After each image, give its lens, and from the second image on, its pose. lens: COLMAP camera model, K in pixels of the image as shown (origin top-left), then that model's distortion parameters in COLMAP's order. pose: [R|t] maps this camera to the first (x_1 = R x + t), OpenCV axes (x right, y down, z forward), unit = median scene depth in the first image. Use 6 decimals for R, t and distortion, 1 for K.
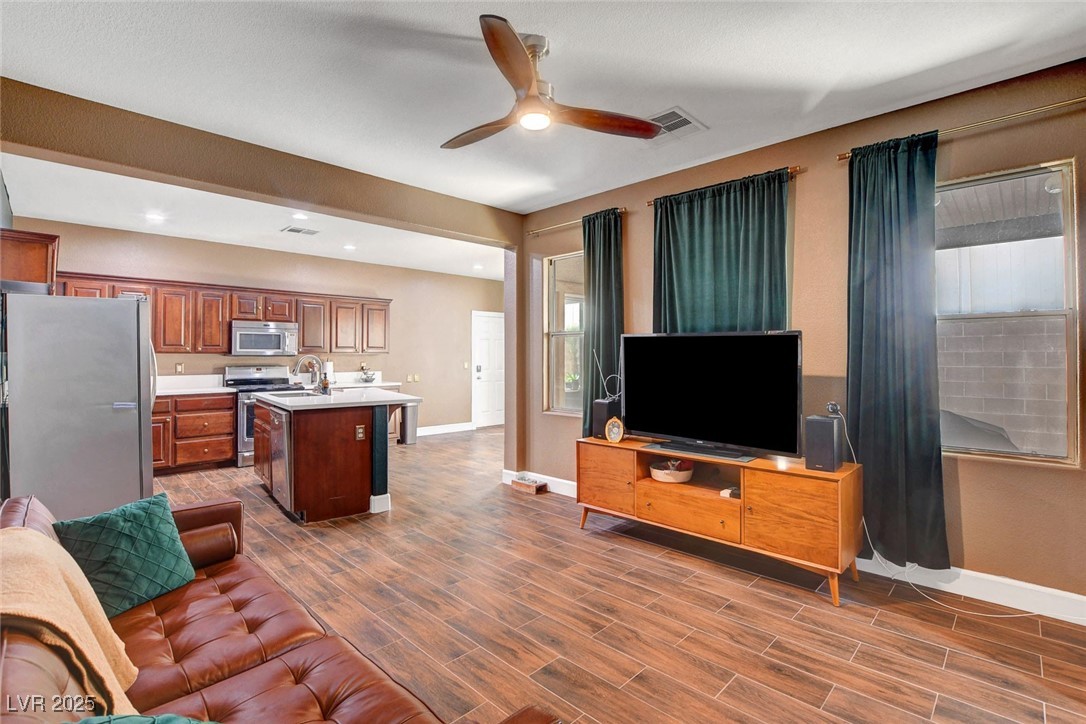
lens RADIAL K [[502.6, 0, 540.1], [0, 502.6, 349.5], [0, 0, 1]] dist [-0.029689, 0.000097]
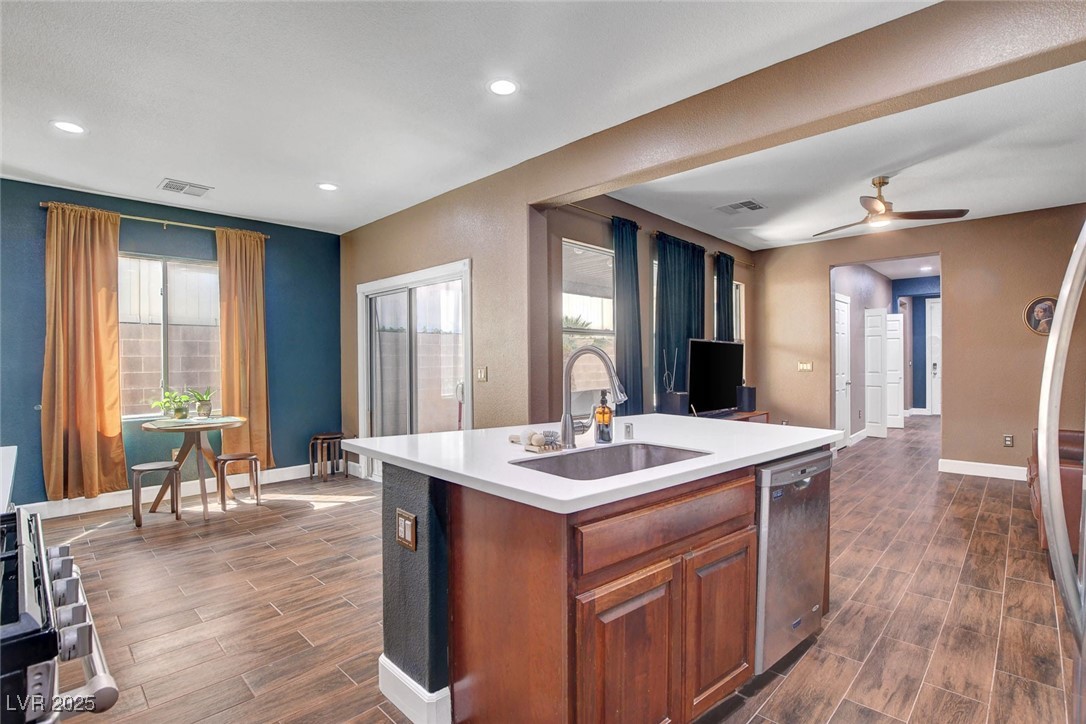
lens RADIAL K [[512.1, 0, 547.2], [0, 512.1, 361.6], [0, 0, 1]] dist [-0.016832, 0.000424]
pose [[-0.024122, -0.001638, 0.999708, -0.798776], [-0.009297, 0.999956, 0.001414, 0.019143], [-0.999666, -0.009260, -0.024137, 0.984669]]
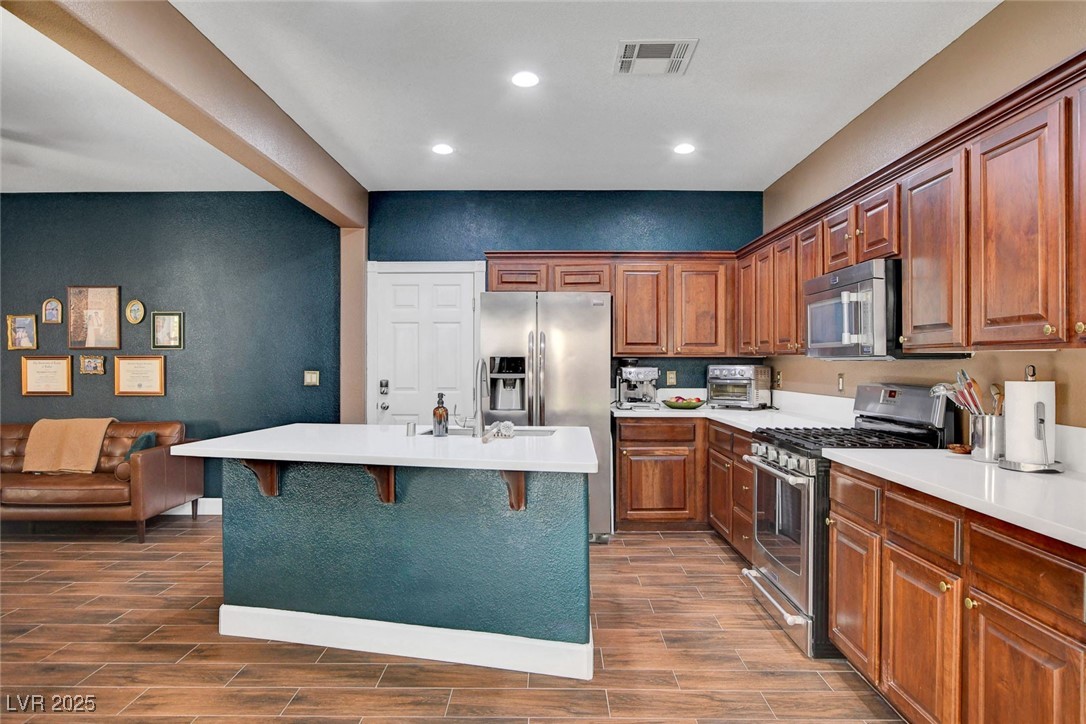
lens RADIAL K [[646.0, 0, 546.9], [0, 646.0, 362.6], [0, 0, 1]] dist [-0.012289, 0.001912]
pose [[-0.708683, 0.004360, -0.705513, -0.041597], [0.012859, 0.999895, -0.006737, 0.019566], [0.705410, -0.013846, -0.708665, 1.432139]]
